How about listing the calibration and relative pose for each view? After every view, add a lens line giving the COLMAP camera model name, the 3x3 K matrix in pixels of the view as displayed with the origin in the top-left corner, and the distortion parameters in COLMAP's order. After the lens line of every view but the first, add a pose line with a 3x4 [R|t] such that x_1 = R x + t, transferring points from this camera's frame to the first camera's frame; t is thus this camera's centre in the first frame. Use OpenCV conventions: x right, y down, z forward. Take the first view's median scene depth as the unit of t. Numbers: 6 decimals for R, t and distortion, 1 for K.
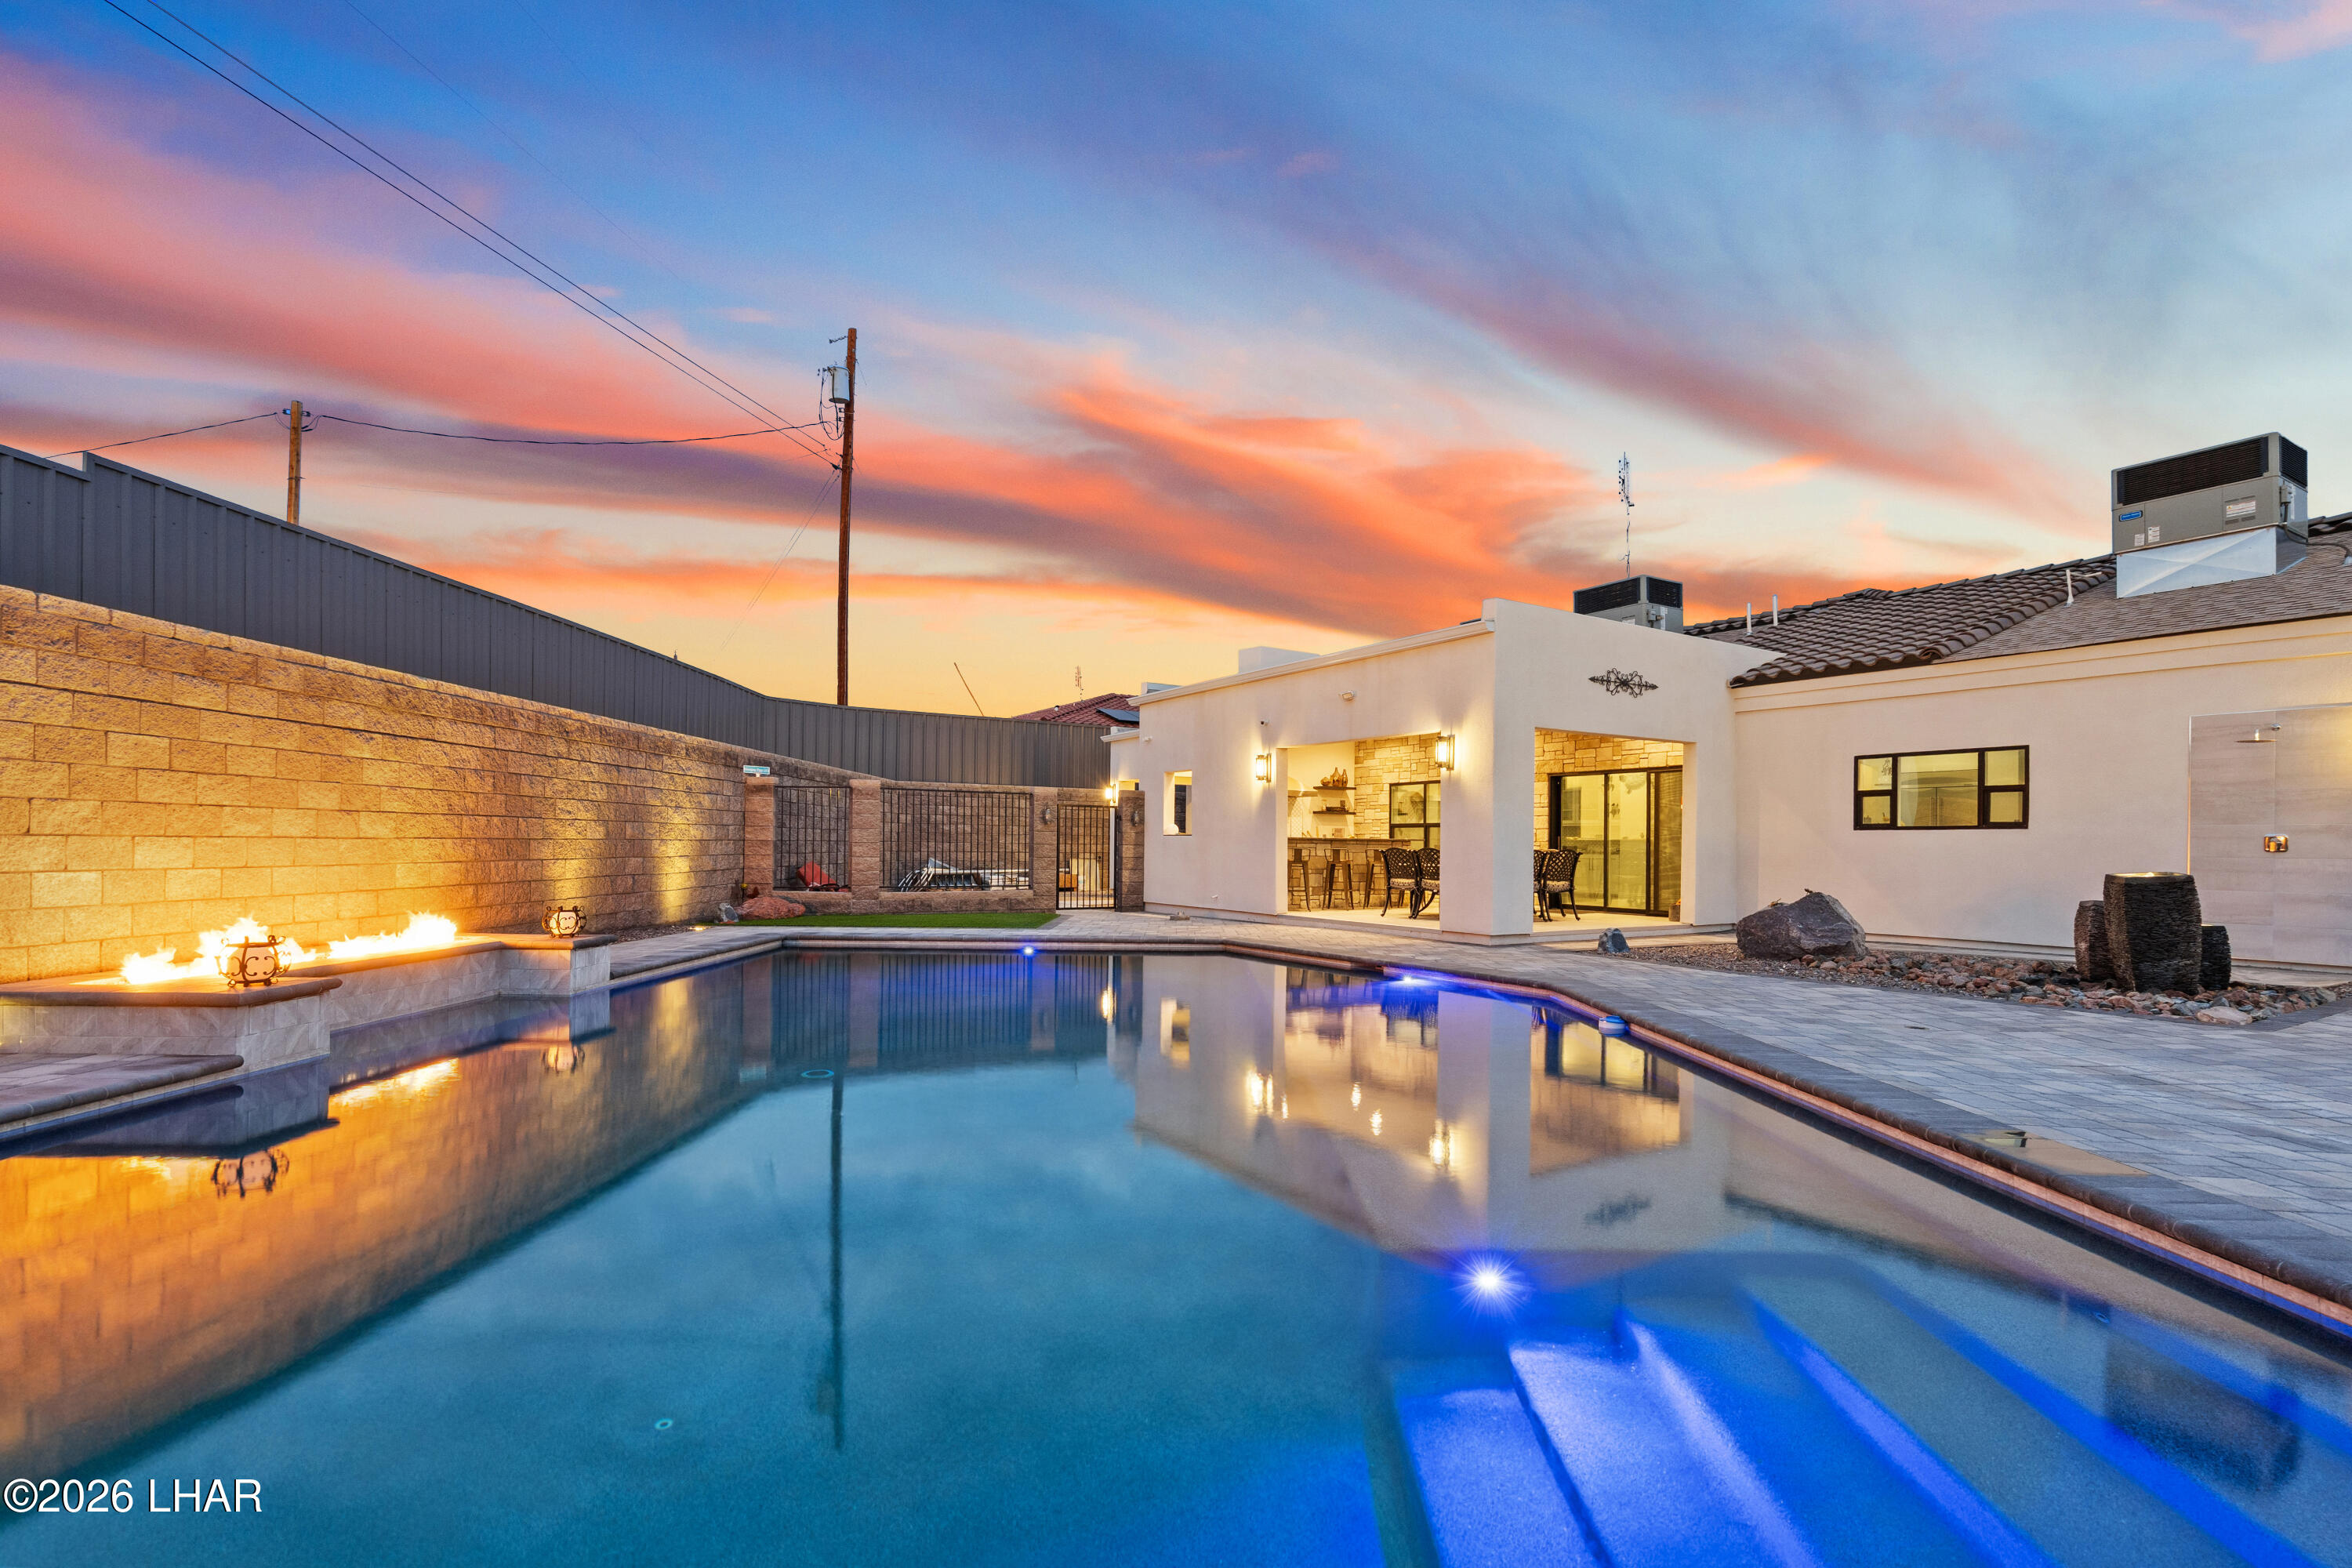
lens RADIAL K [[1115.8, 0, 1176.0], [0, 1115.8, 840.8], [0, 0, 1]] dist [0.002244, 0.000513]
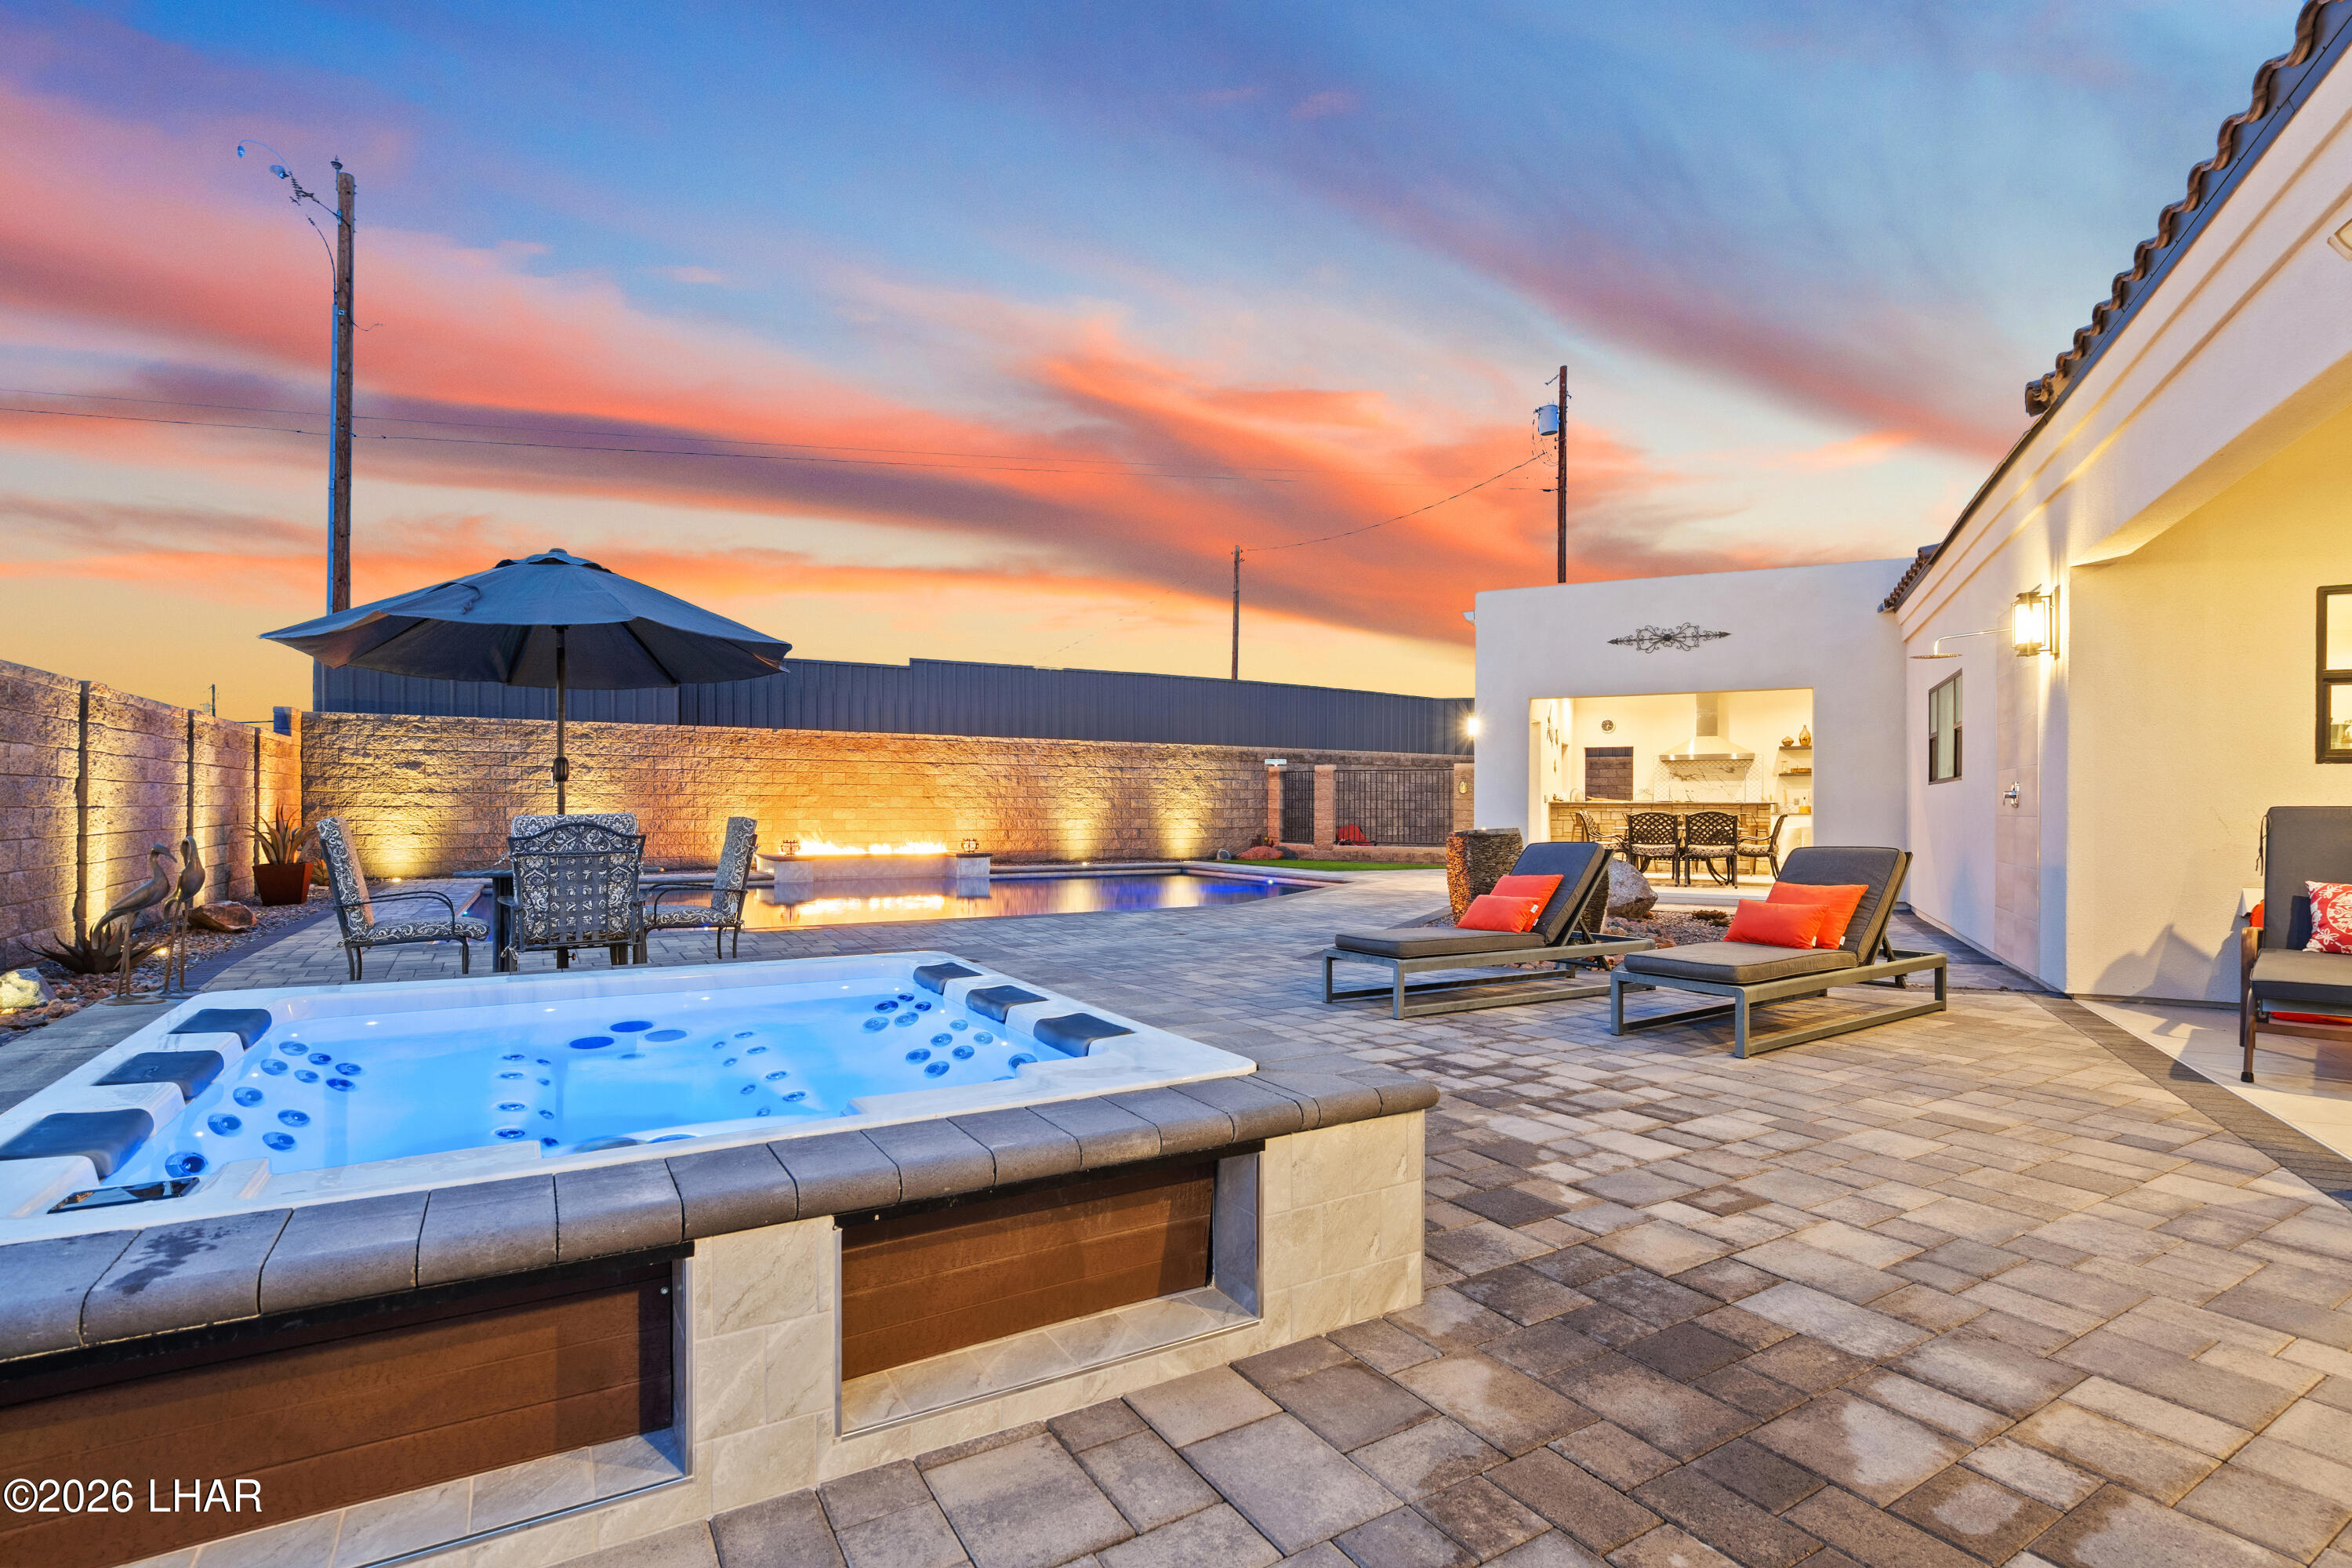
lens RADIAL K [[1081.4, 0, 1169.4], [0, 1081.4, 810.3], [0, 0, 1]] dist [0.000845, 0.000357]
pose [[0.520087, -0.006039, -0.854092, 1.334423], [0.003836, 0.999981, -0.004734, 0.013311], [0.854104, -0.000814, 0.520101, 0.205480]]
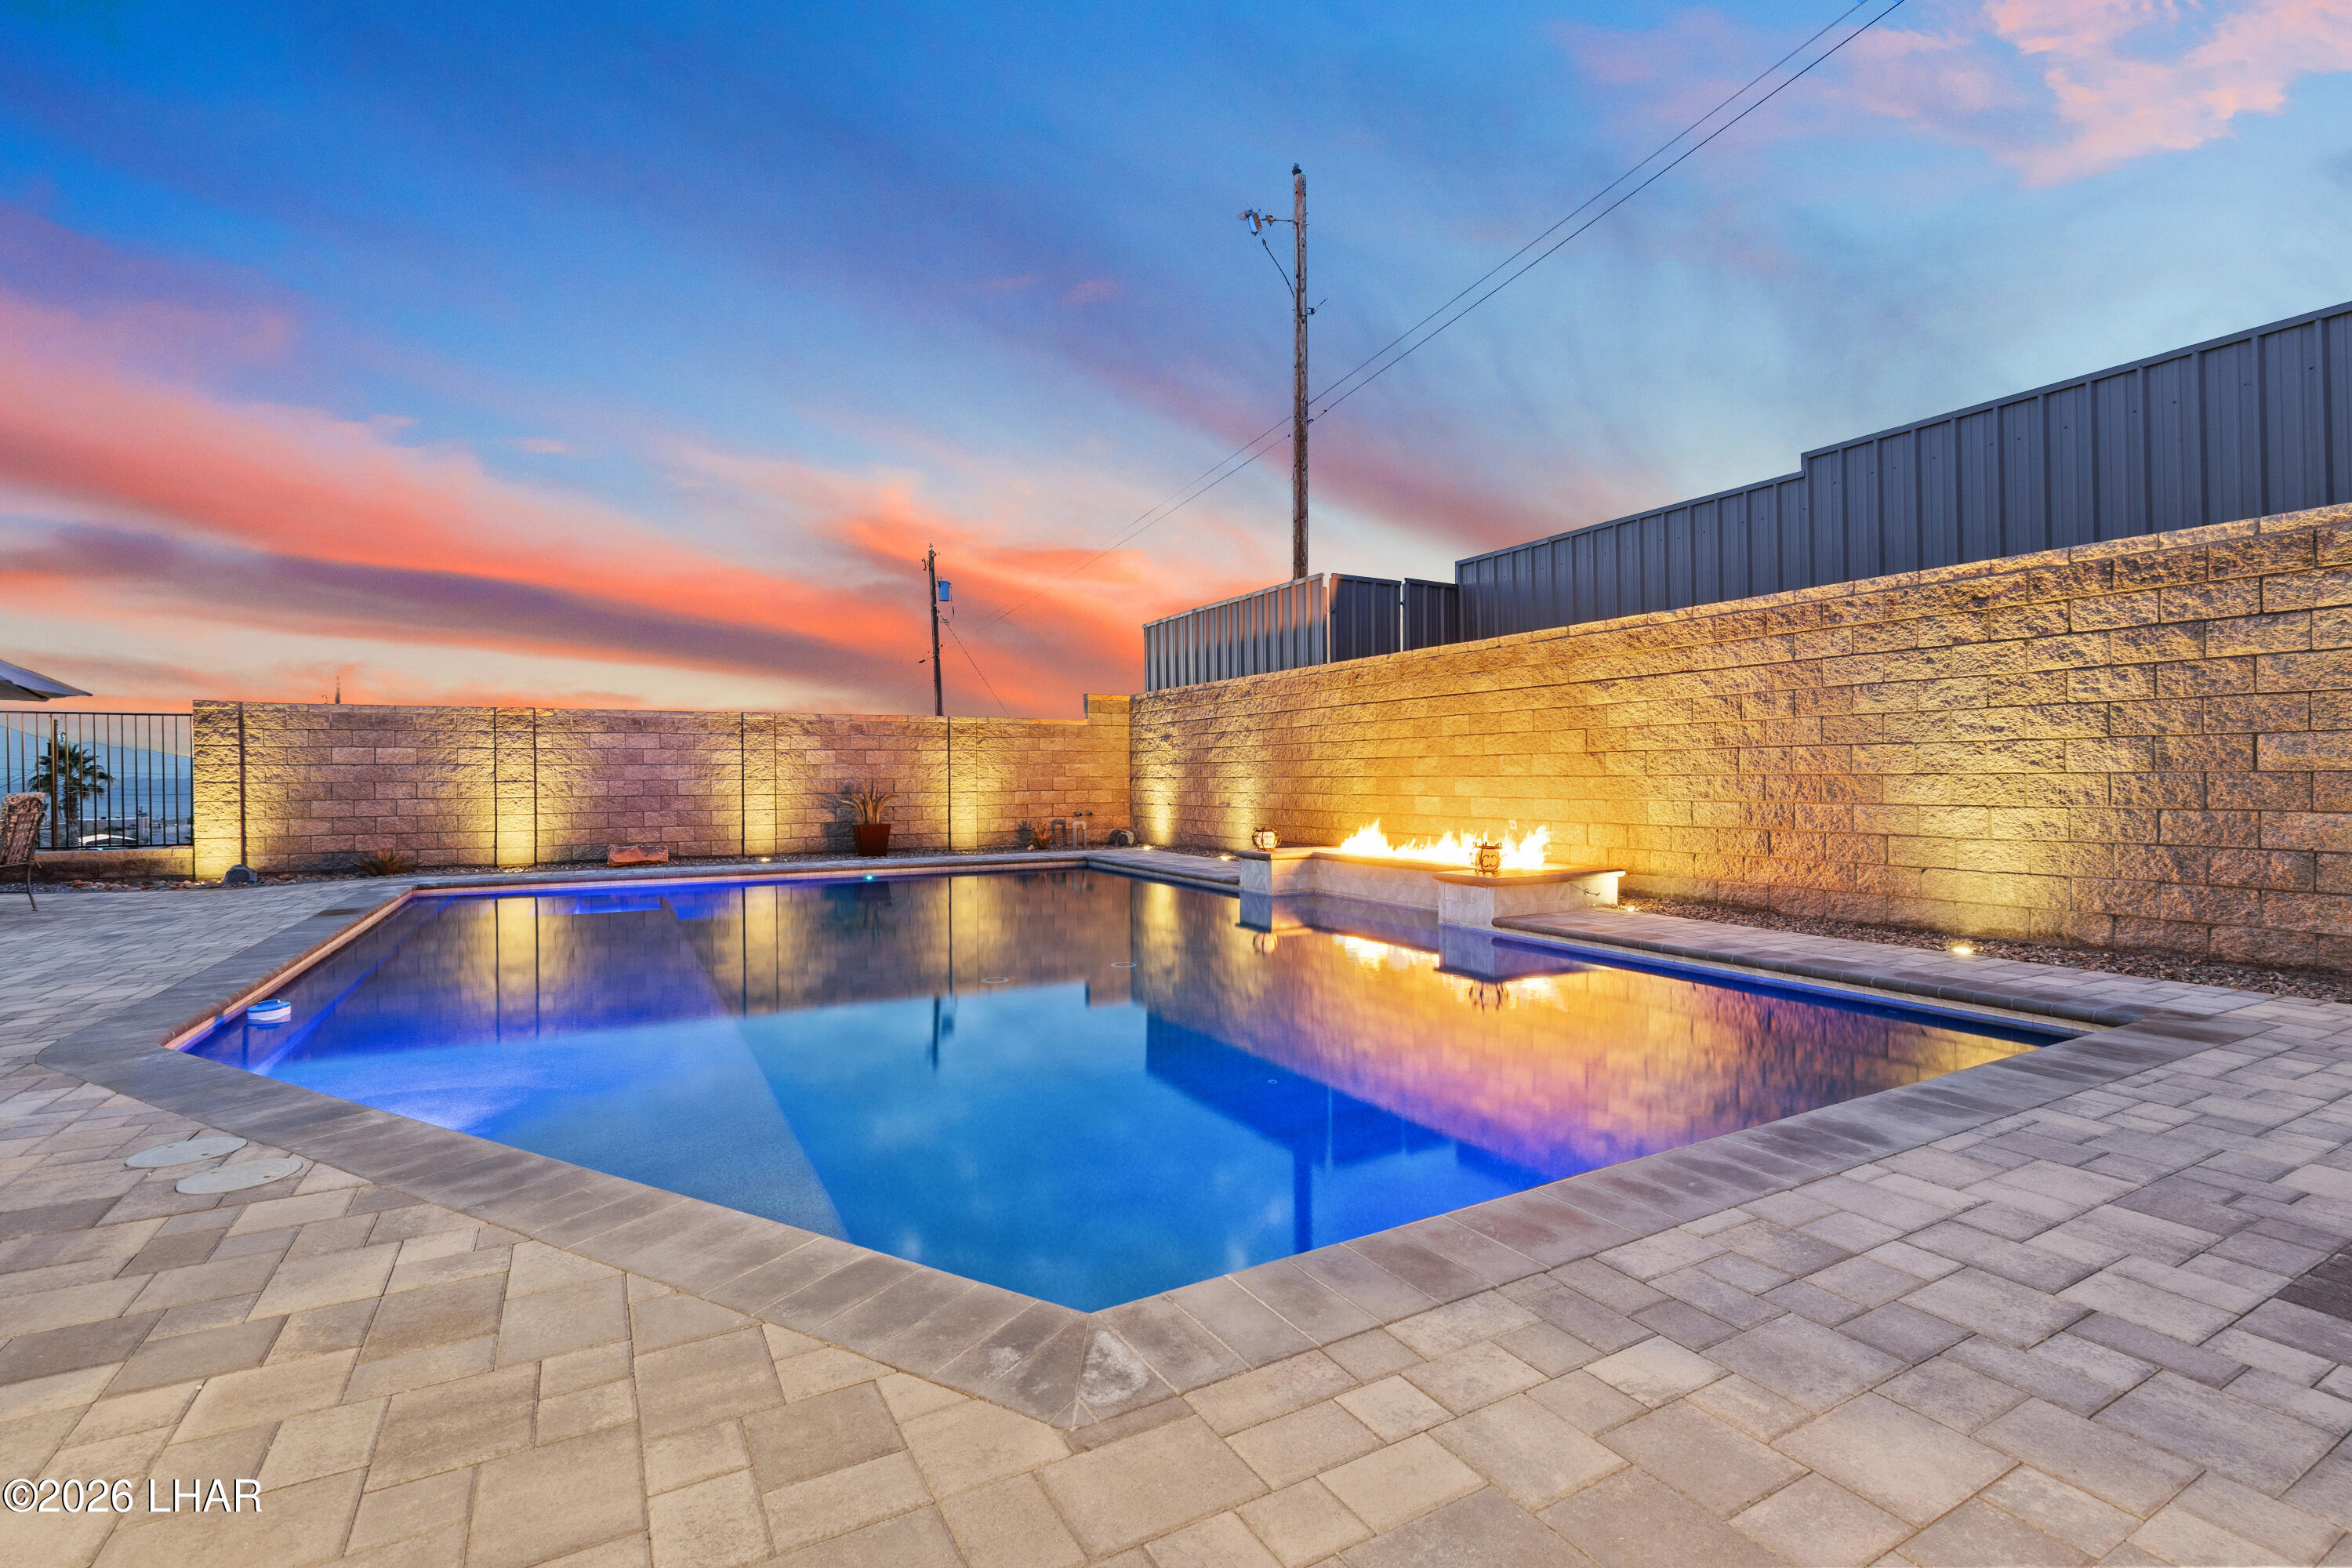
lens RADIAL K [[1069.2, 0, 1177.9], [0, 1069.2, 775.2], [0, 0, 1]] dist [-0.000713, 0.000181]
pose [[-0.868603, -0.007603, -0.495451, 0.153837], [-0.003446, 0.999951, -0.009302, 0.007295], [0.495497, -0.006372, -0.868586, 1.534068]]
